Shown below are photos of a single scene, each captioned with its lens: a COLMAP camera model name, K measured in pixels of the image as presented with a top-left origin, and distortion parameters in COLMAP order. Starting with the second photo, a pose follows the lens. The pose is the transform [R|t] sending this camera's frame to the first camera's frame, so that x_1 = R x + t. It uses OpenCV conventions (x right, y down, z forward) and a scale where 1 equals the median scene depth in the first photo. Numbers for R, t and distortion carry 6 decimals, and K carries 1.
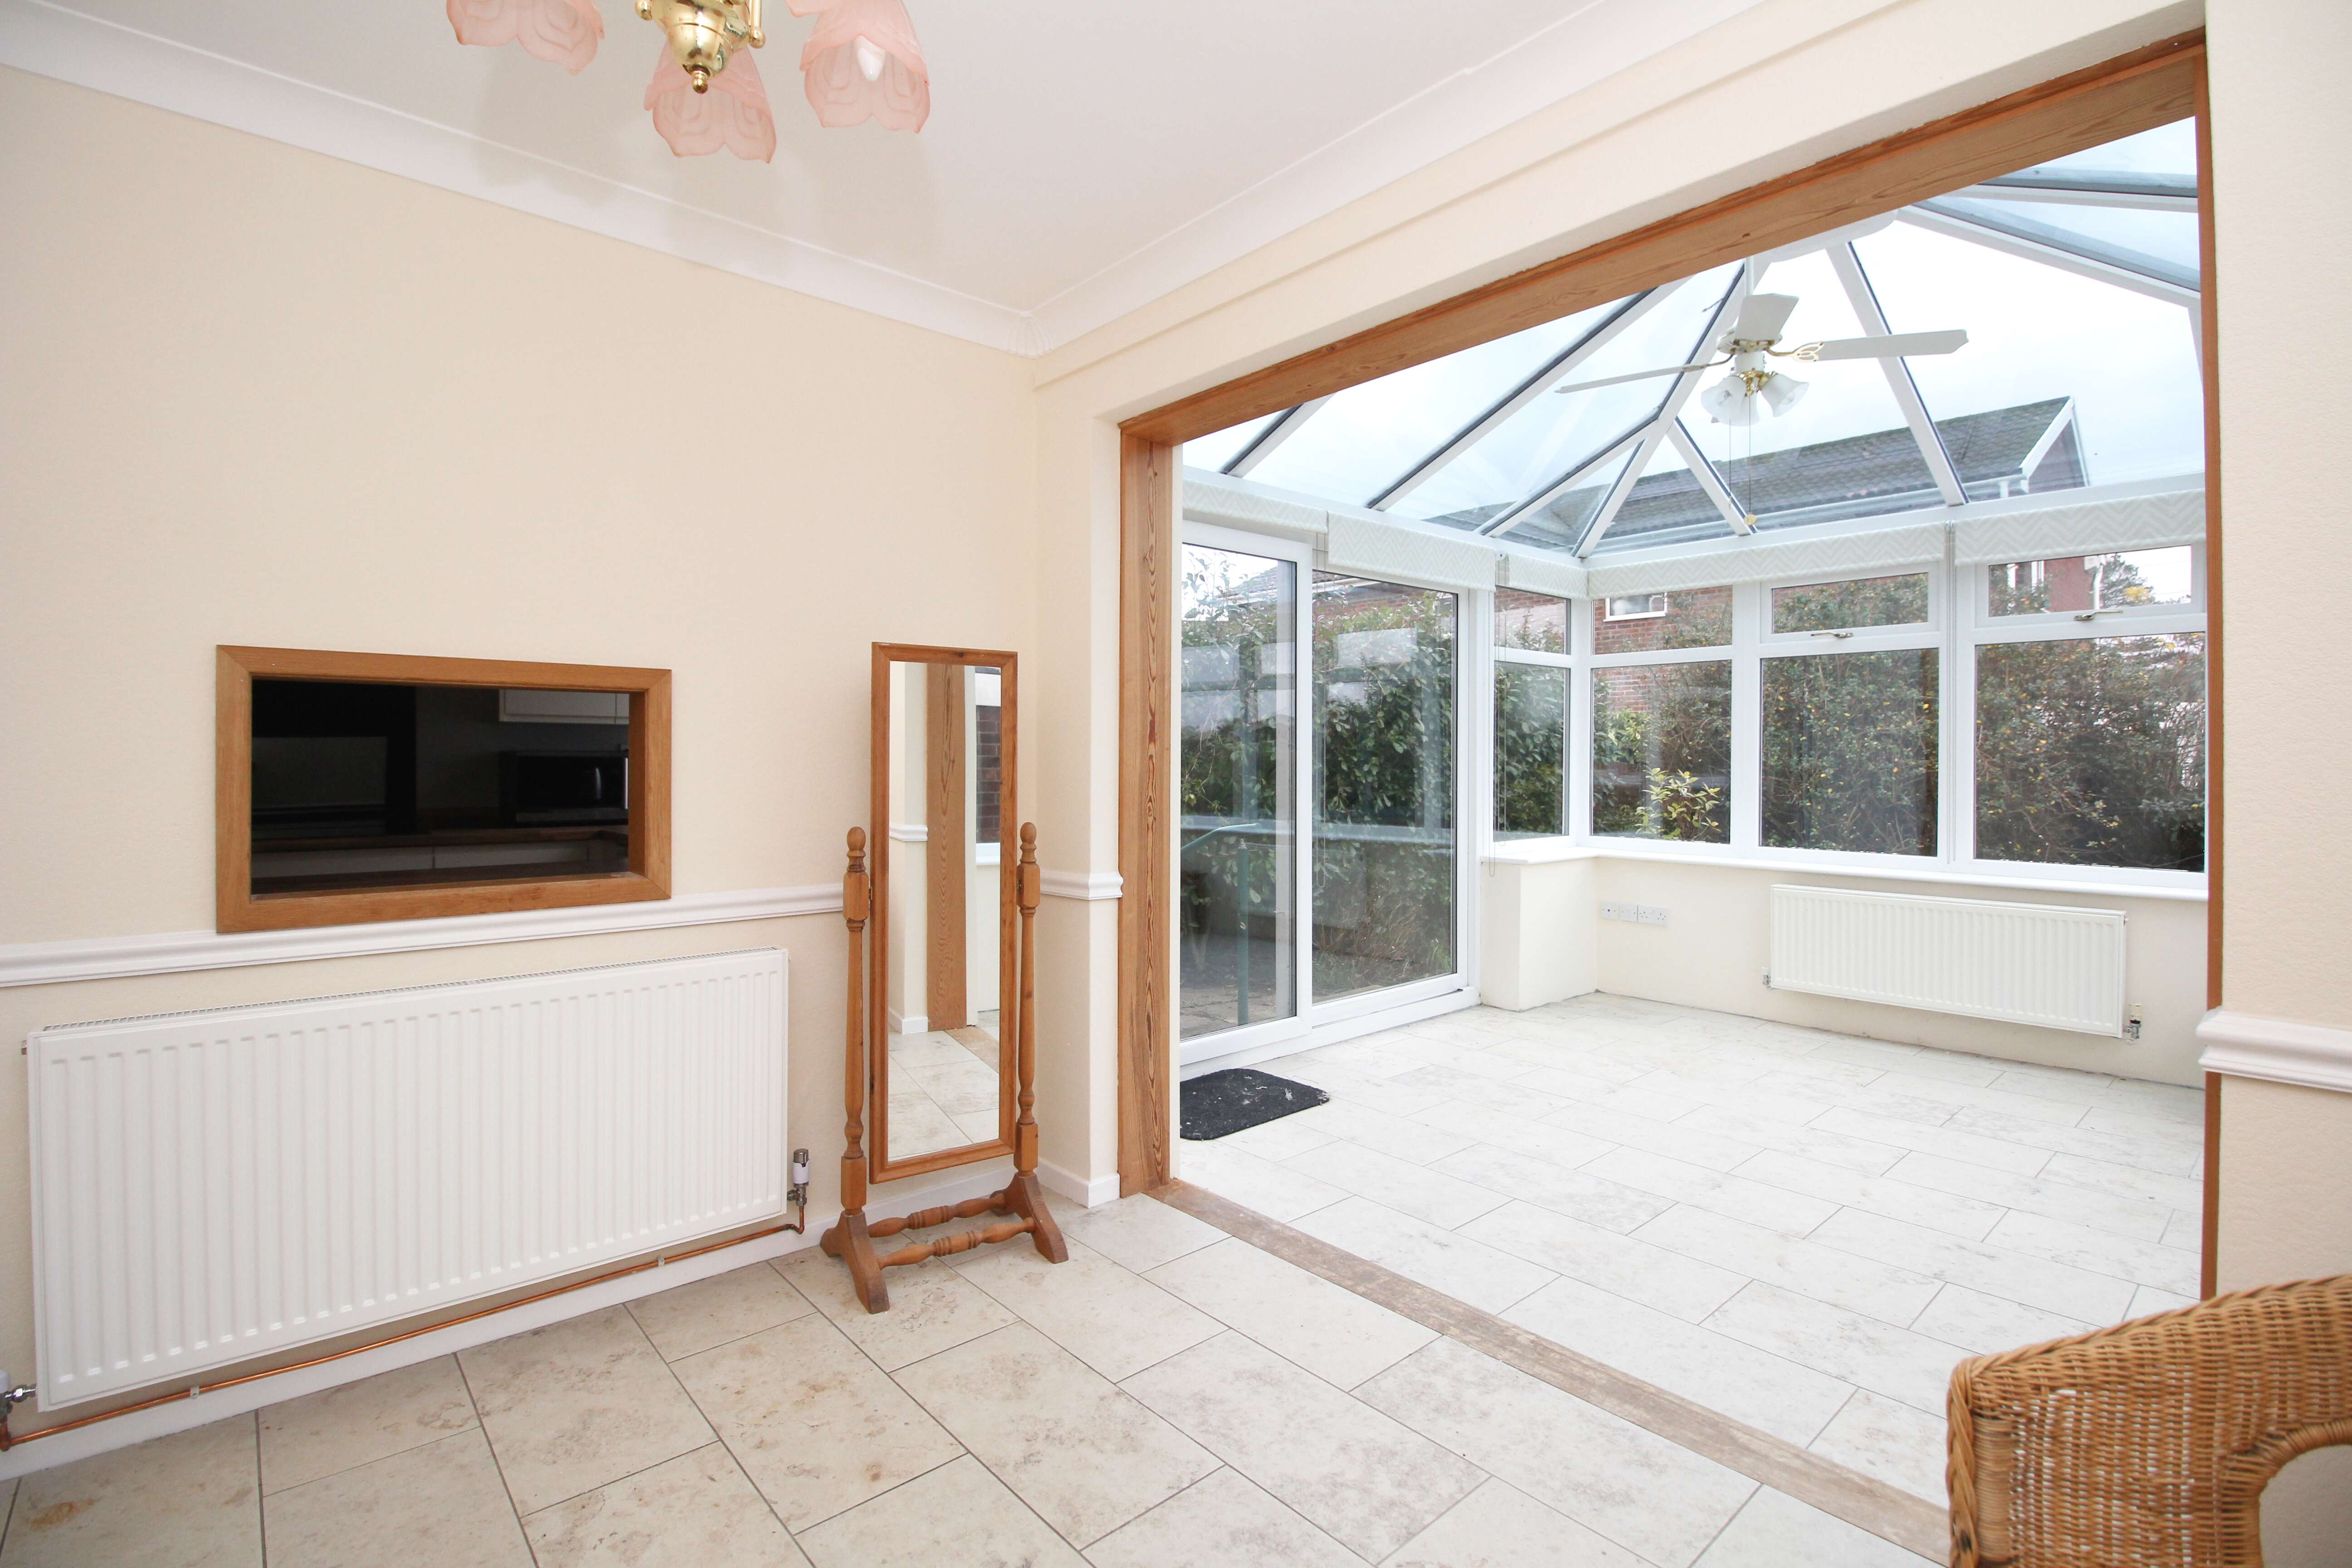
lens RADIAL K [[1083.1, 0, 1176.2], [0, 1083.1, 761.8], [0, 0, 1]] dist [0.000358, -0.016890]
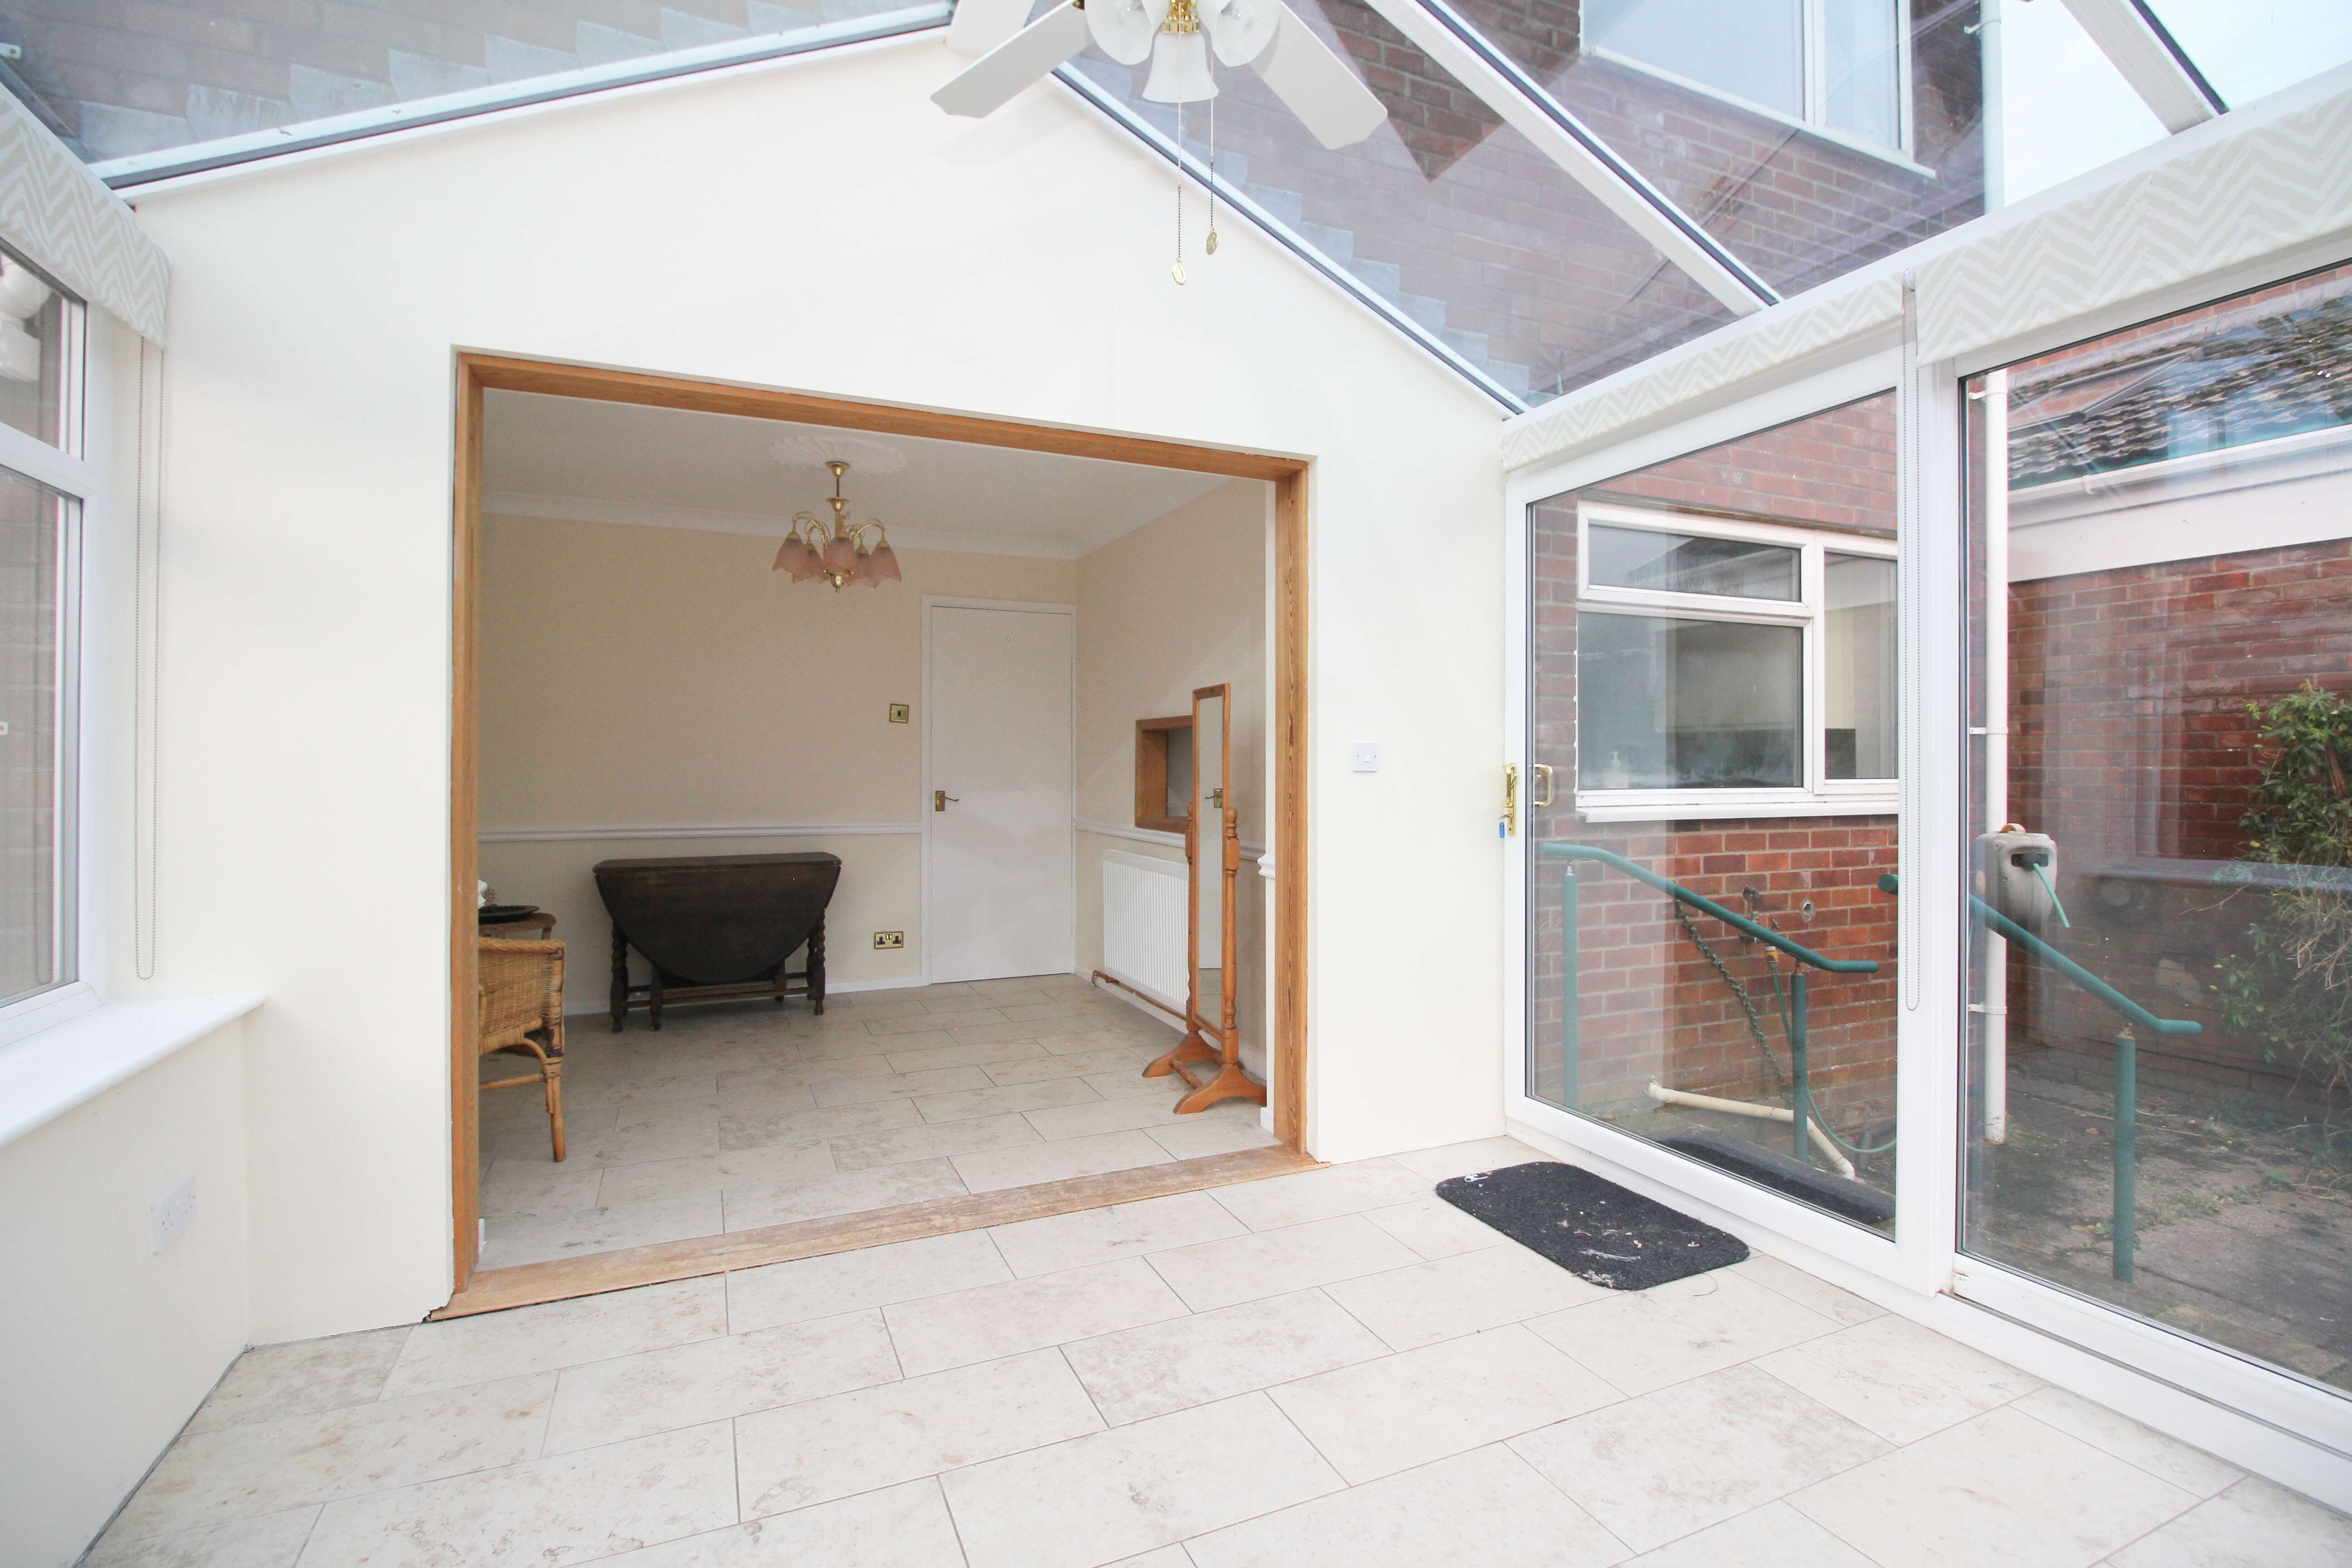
lens RADIAL K [[1083.1, 0, 1176.2], [0, 1083.1, 761.8], [0, 0, 1]] dist [0.000358, -0.016890]
pose [[-0.303701, -0.002934, -0.952763, 1.483849], [-0.005495, 0.999984, -0.001328, 0.001844], [0.952752, 0.004832, -0.303712, 1.695038]]
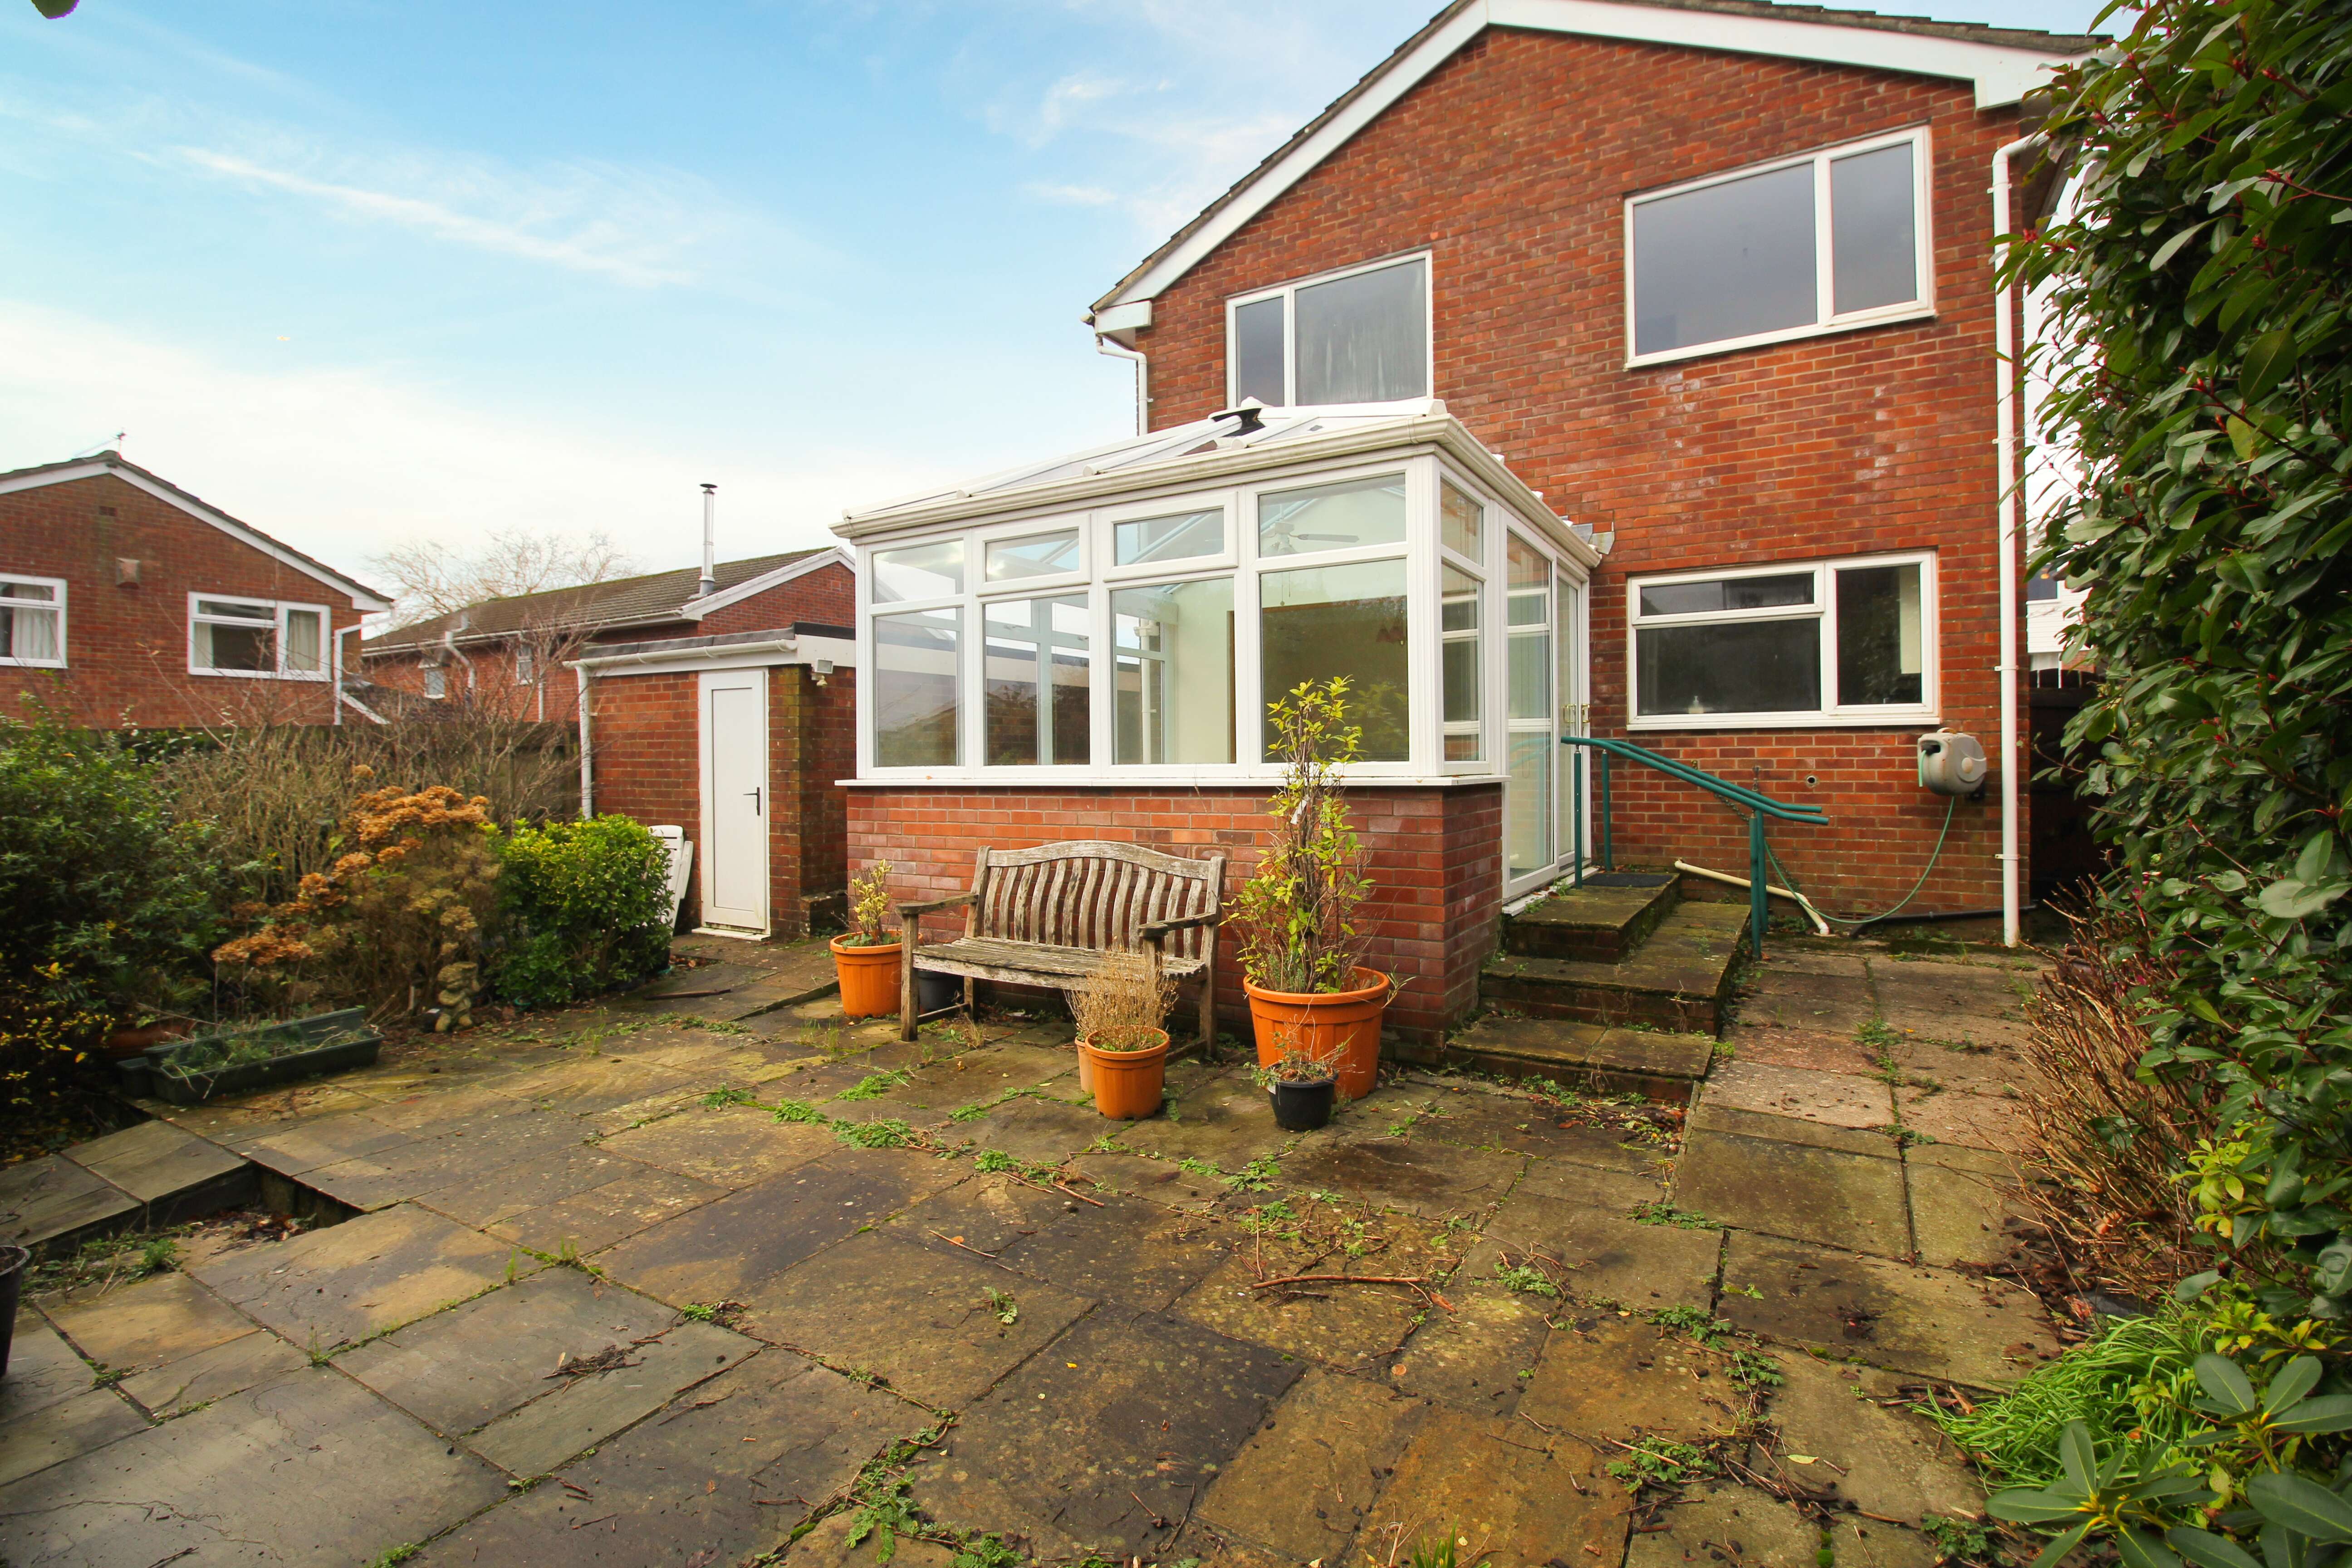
lens RADIAL K [[1083.1, 0, 1176.2], [0, 1083.1, 761.8], [0, 0, 1]] dist [0.000358, -0.016890]
pose [[-0.950693, 0.006376, -0.310066, 2.217436], [0.005423, 0.999978, 0.003937, 0.172356], [0.310085, 0.002061, -0.950707, 4.742591]]
